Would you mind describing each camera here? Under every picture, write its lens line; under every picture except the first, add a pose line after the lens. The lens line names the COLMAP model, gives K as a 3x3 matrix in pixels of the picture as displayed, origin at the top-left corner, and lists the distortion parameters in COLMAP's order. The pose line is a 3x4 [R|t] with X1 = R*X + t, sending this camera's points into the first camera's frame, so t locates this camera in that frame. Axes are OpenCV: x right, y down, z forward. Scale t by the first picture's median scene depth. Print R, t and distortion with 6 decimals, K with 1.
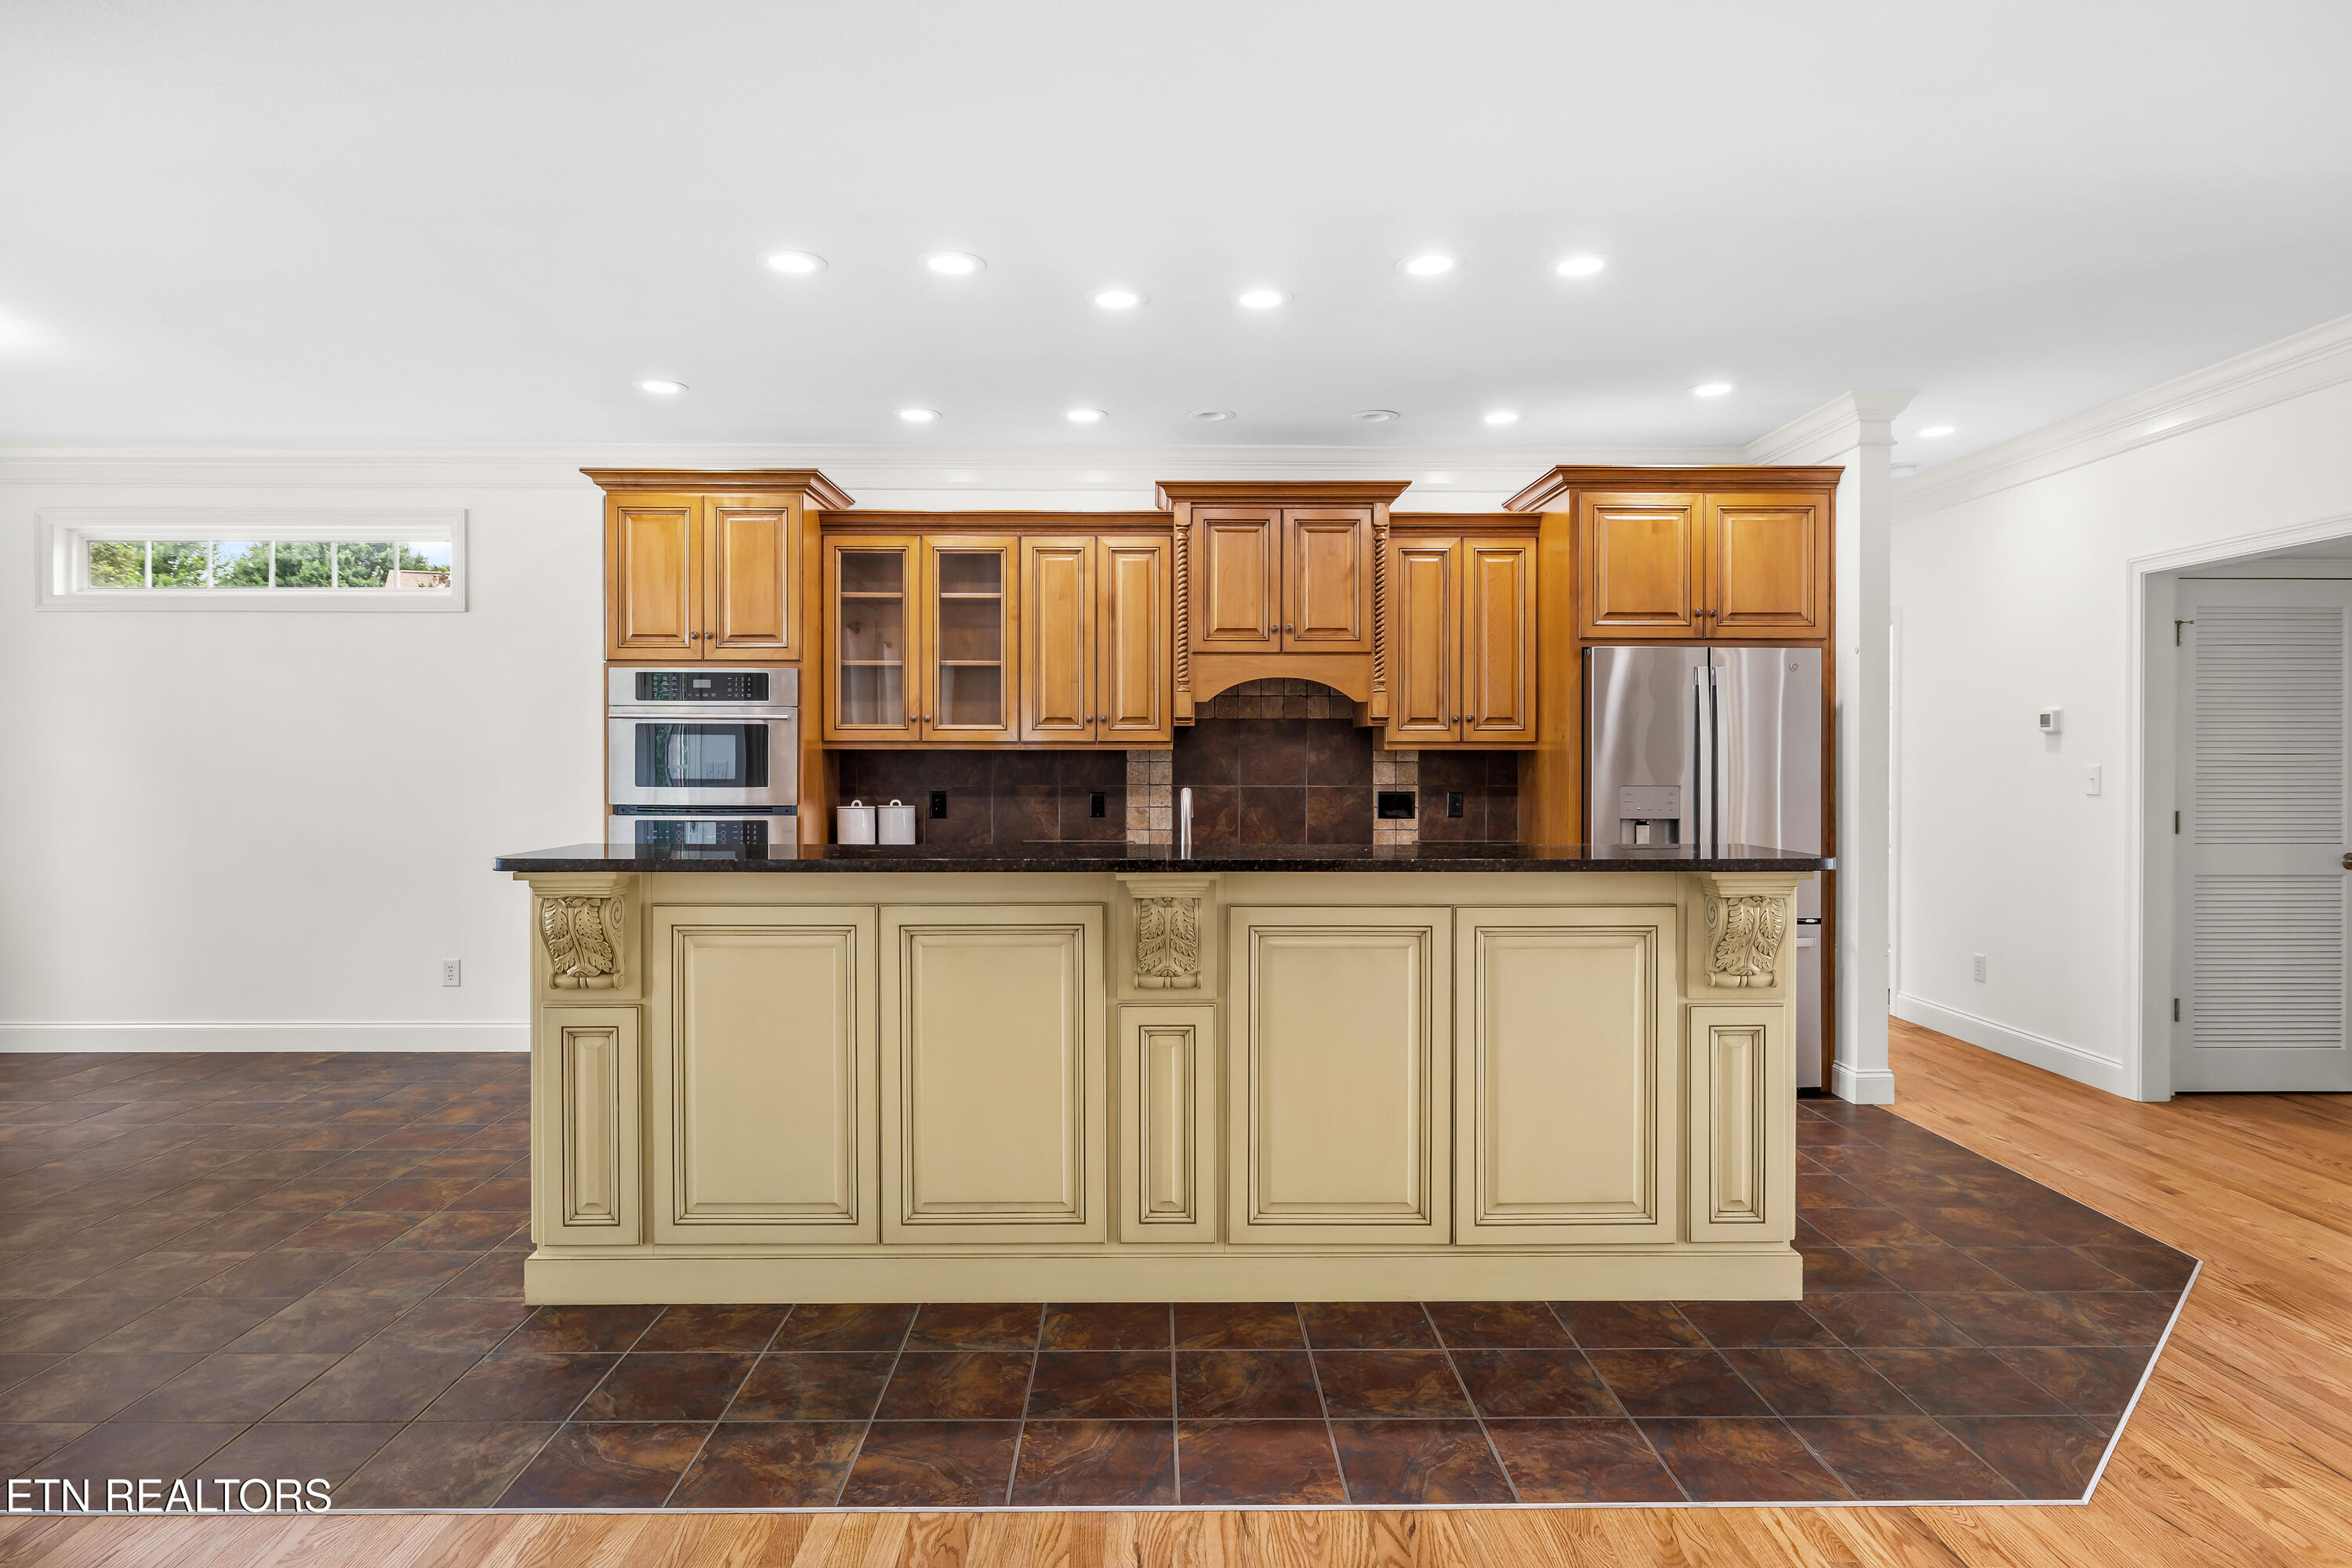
lens RADIAL K [[1298.3, 0, 1164.9], [0, 1298.3, 772.2], [0, 0, 1]] dist [-0.000505, -0.002356]
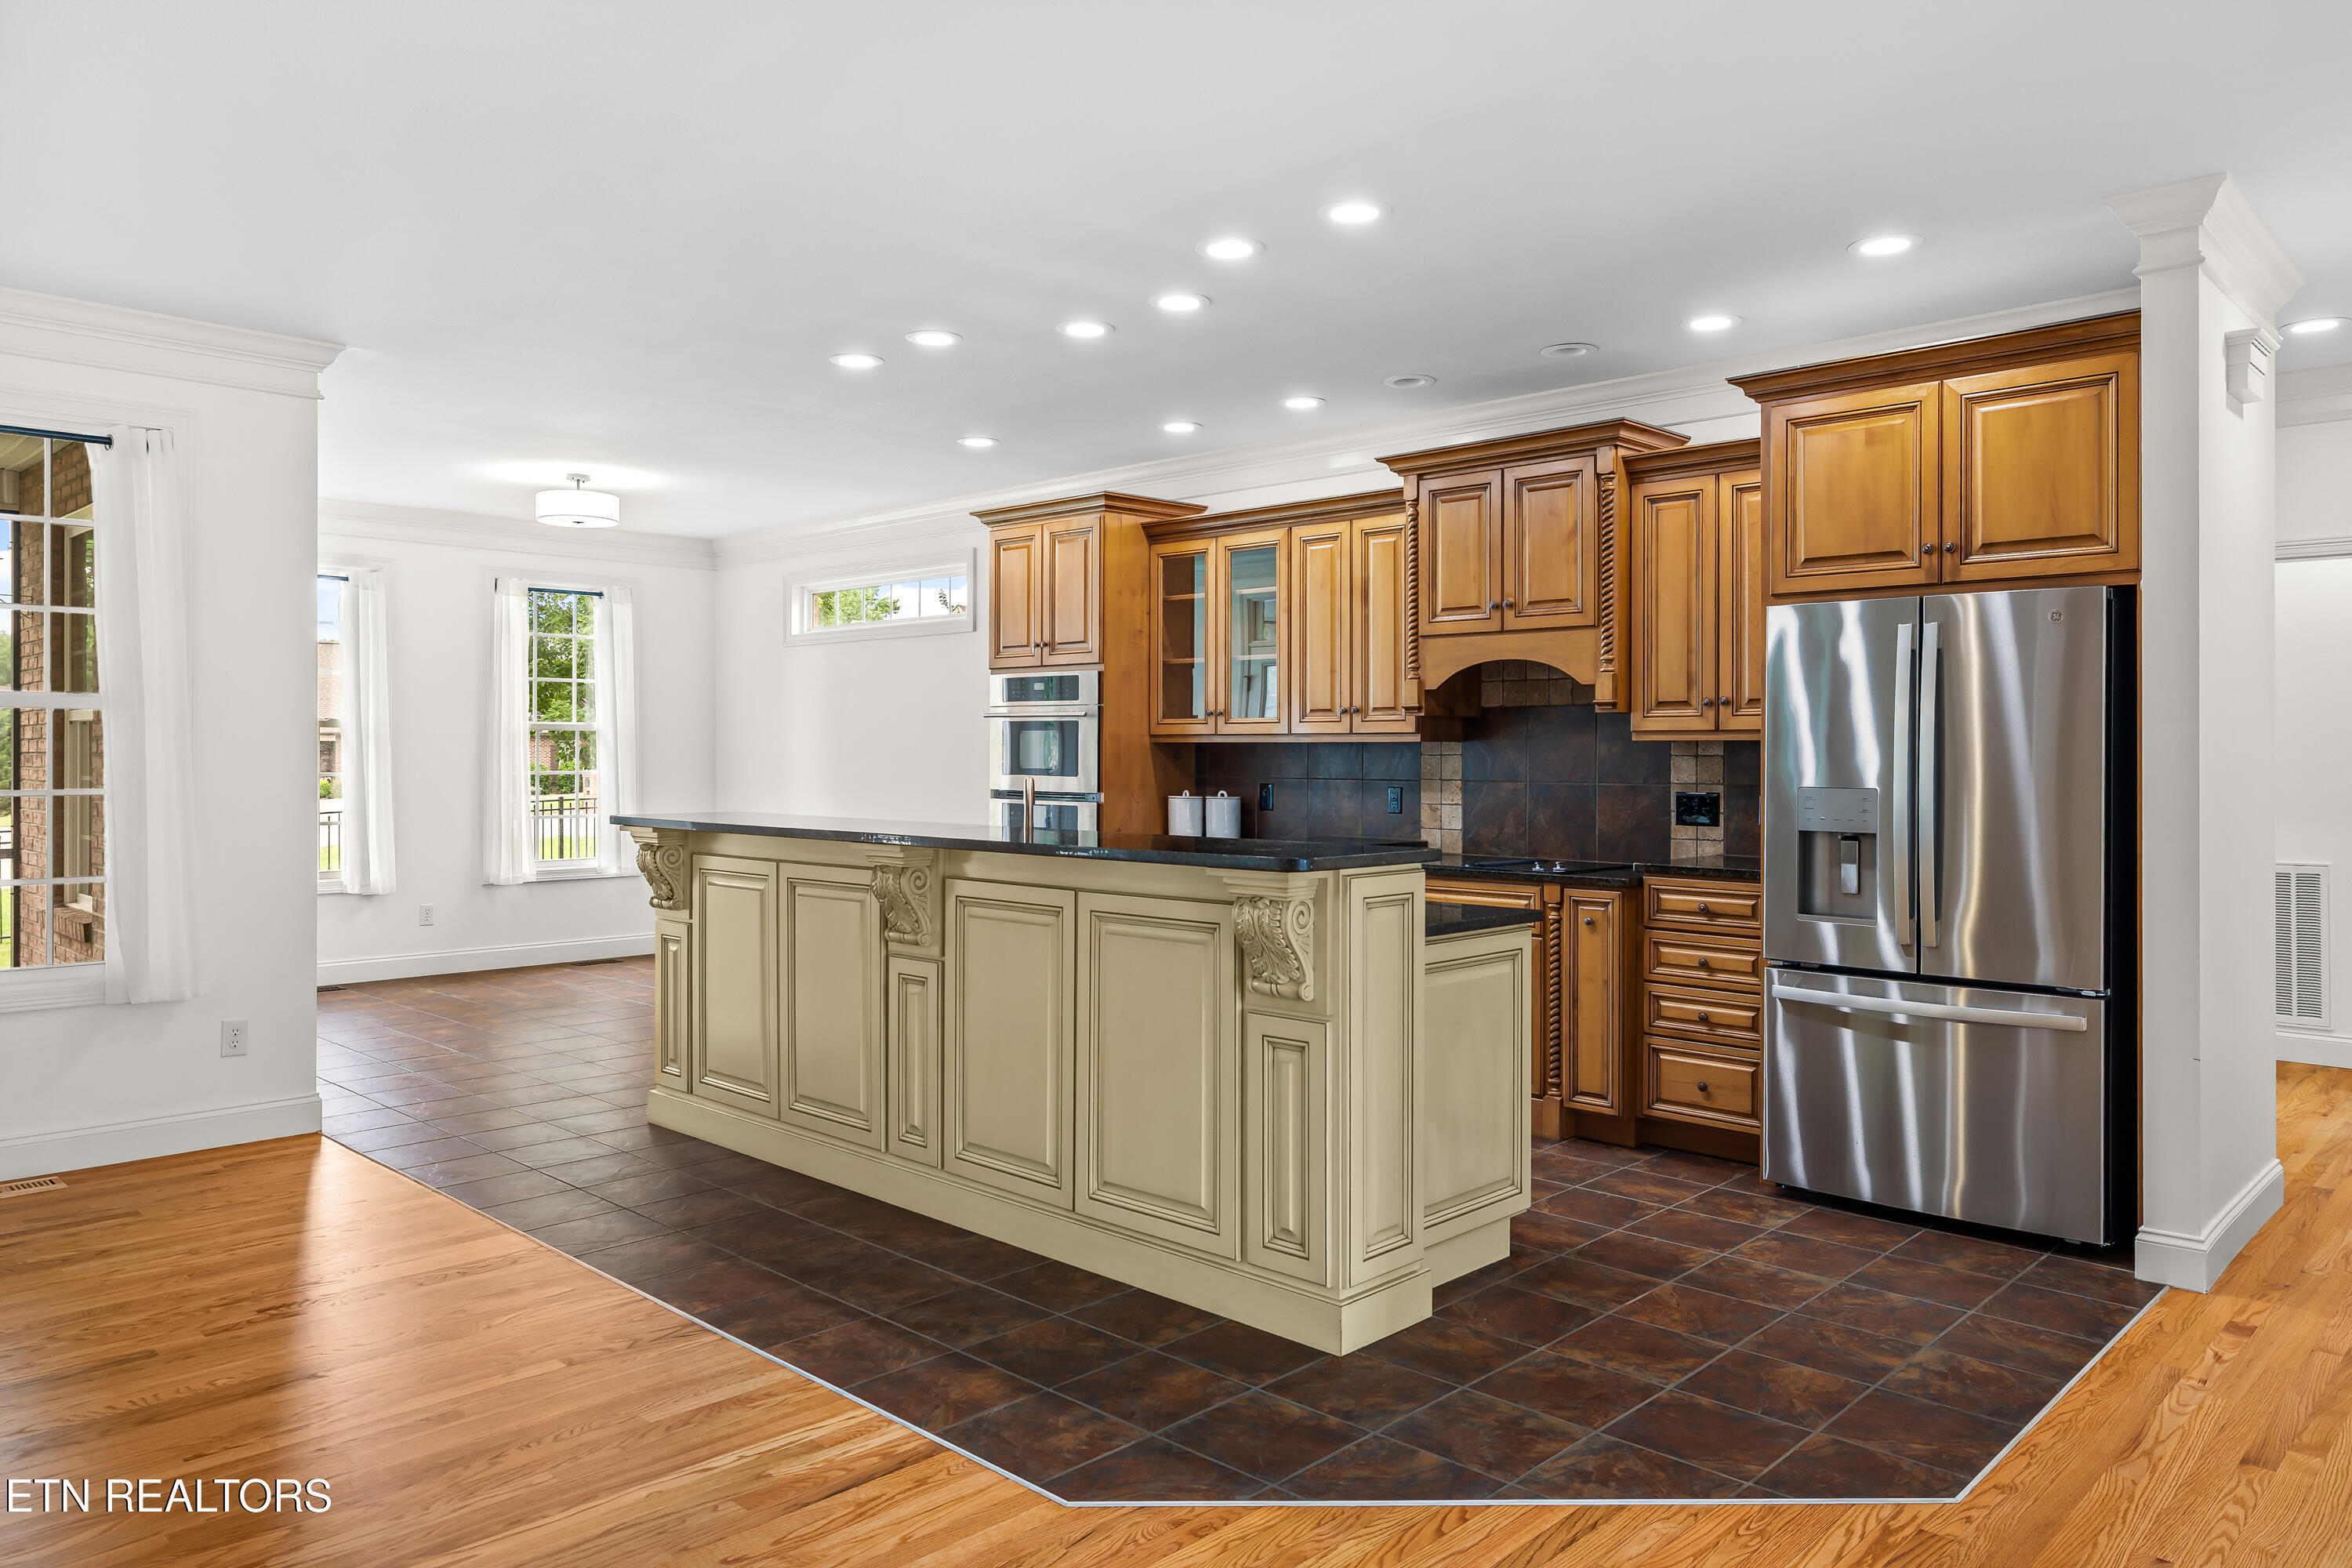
lens RADIAL K [[1583.6, 0, 1197.8], [0, 1583.6, 748.9], [0, 0, 1]] dist [-0.003308, 0.002782]
pose [[0.713735, -0.000968, -0.700415, 0.733587], [-0.008466, 0.999914, -0.010008, 0.000401], [0.700365, 0.013073, 0.713666, 0.092149]]
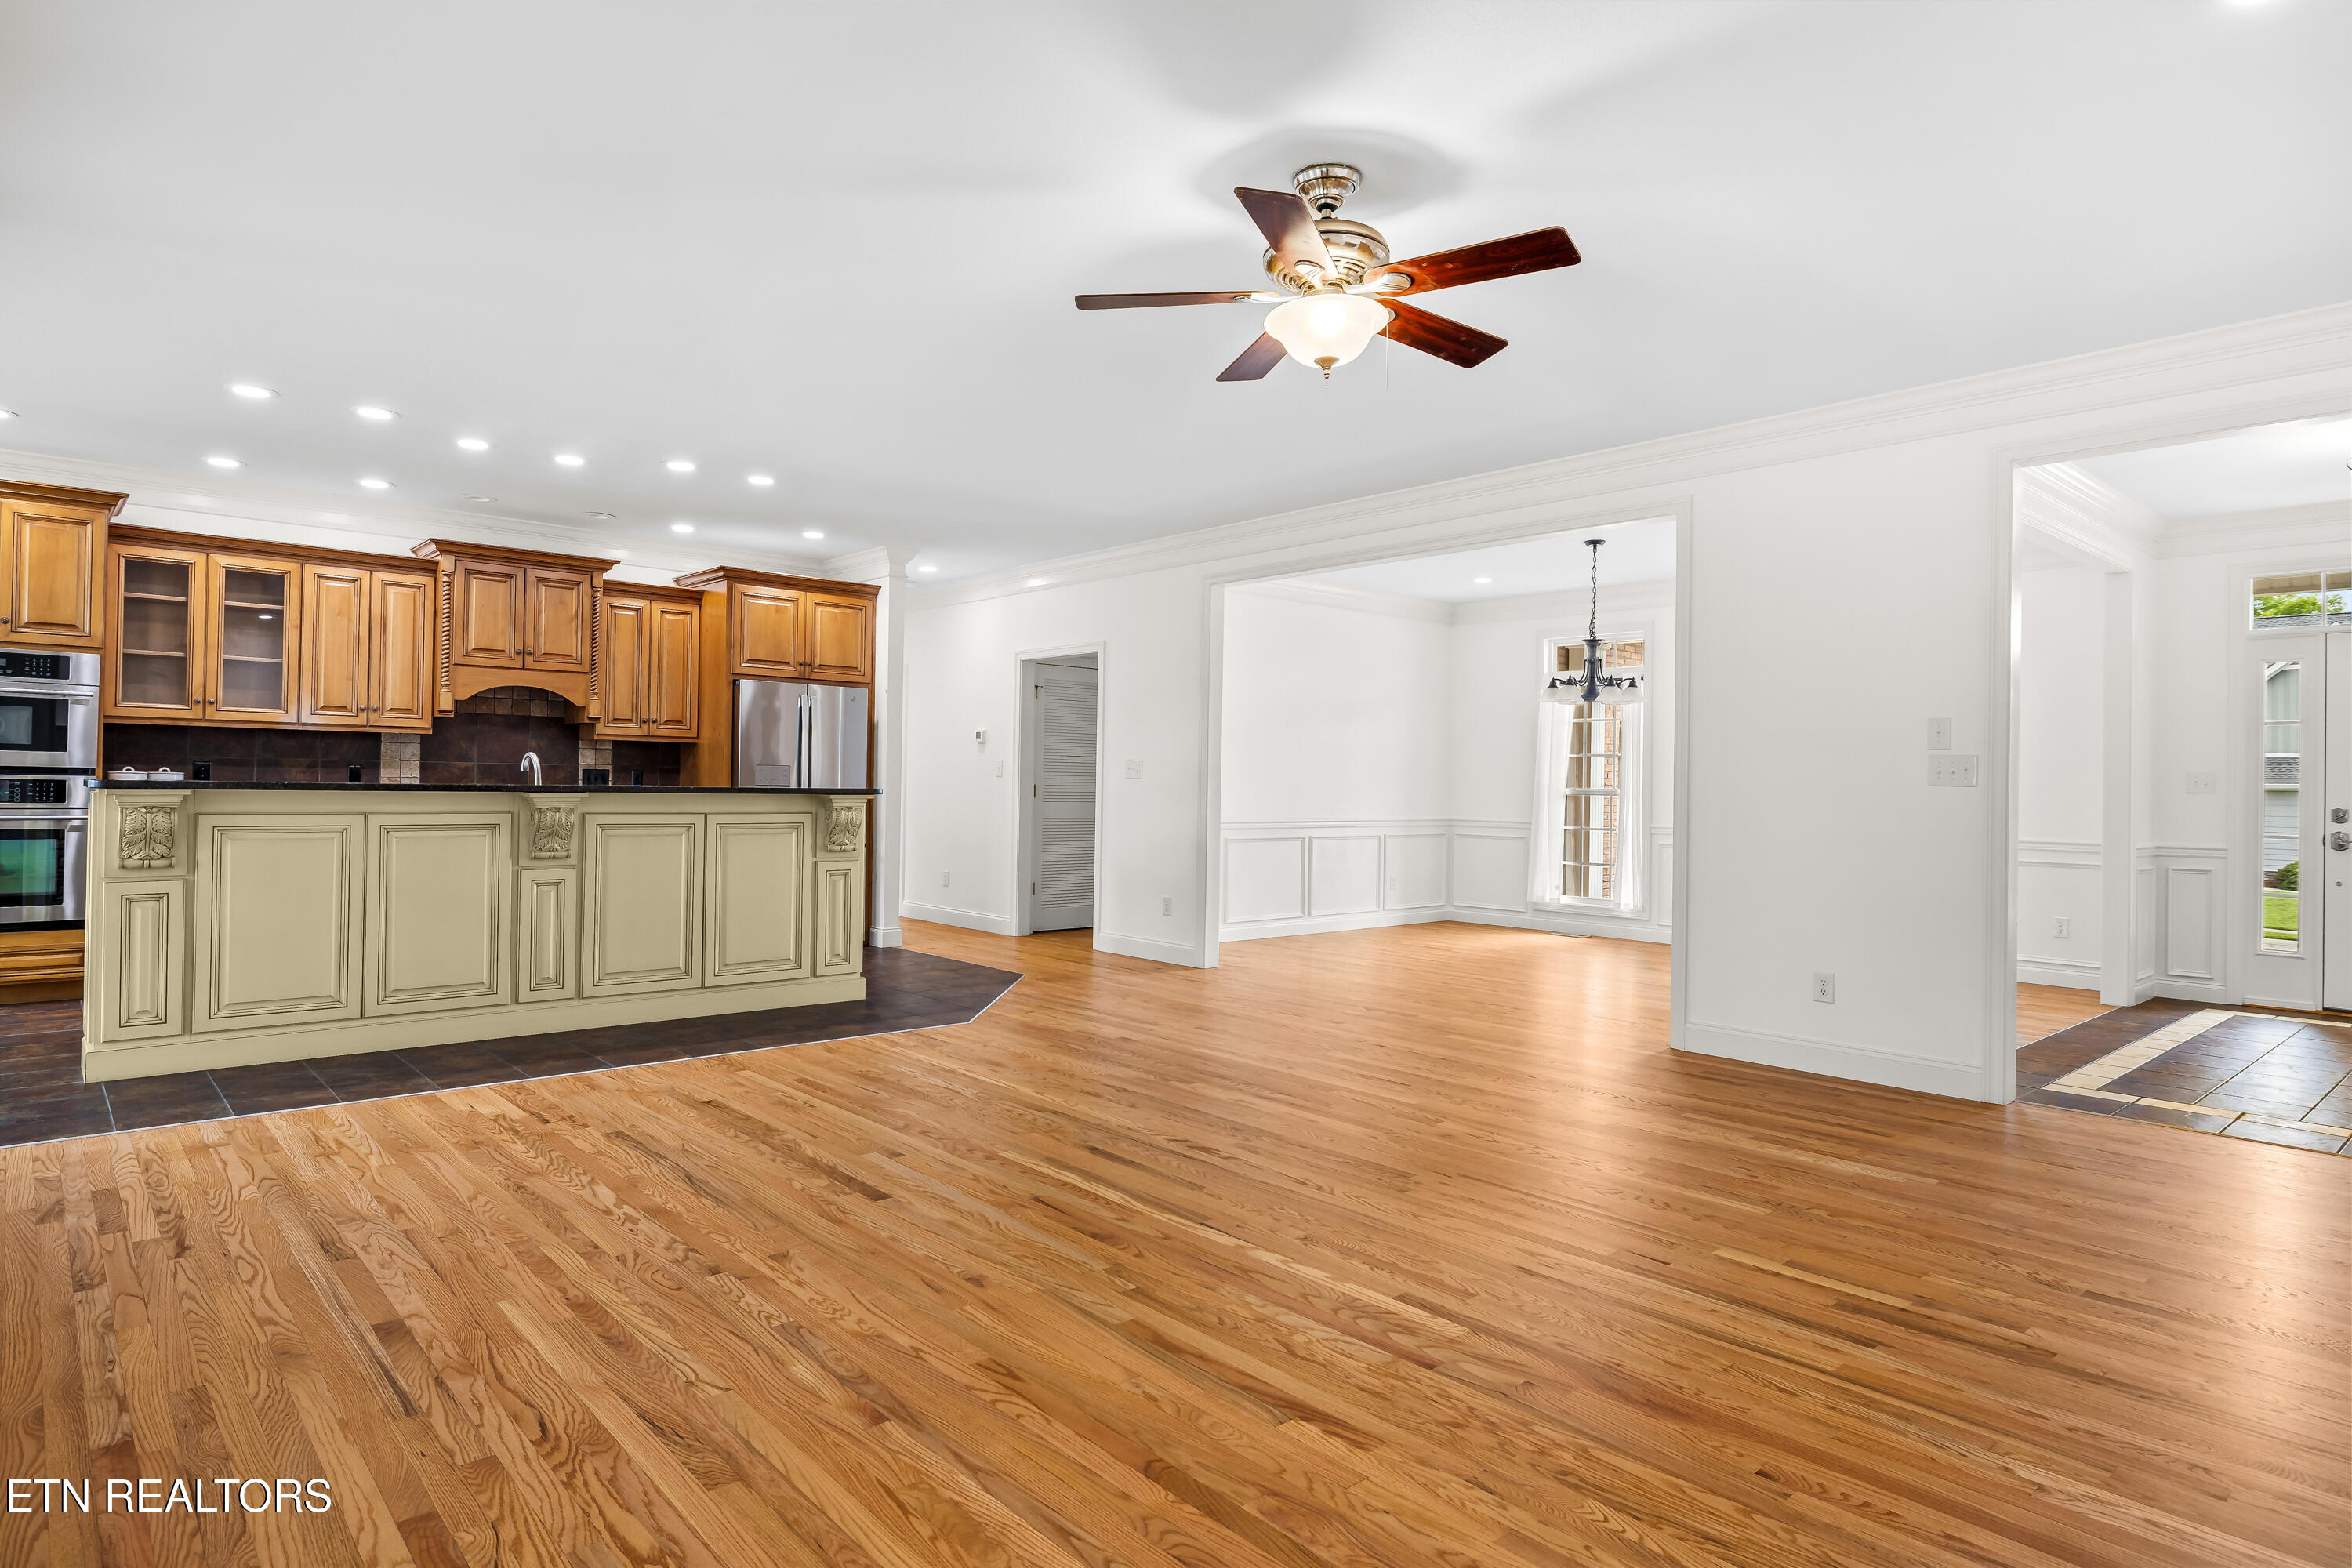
lens RADIAL K [[1298.3, 0, 1181.1], [0, 1298.3, 774.4], [0, 0, 1]] dist [-0.000505, -0.002356]
pose [[0.746641, 0.016206, 0.665030, -0.334532], [-0.008512, 0.999854, -0.014808, 0.041275], [-0.665173, 0.005396, 0.746670, -0.575680]]
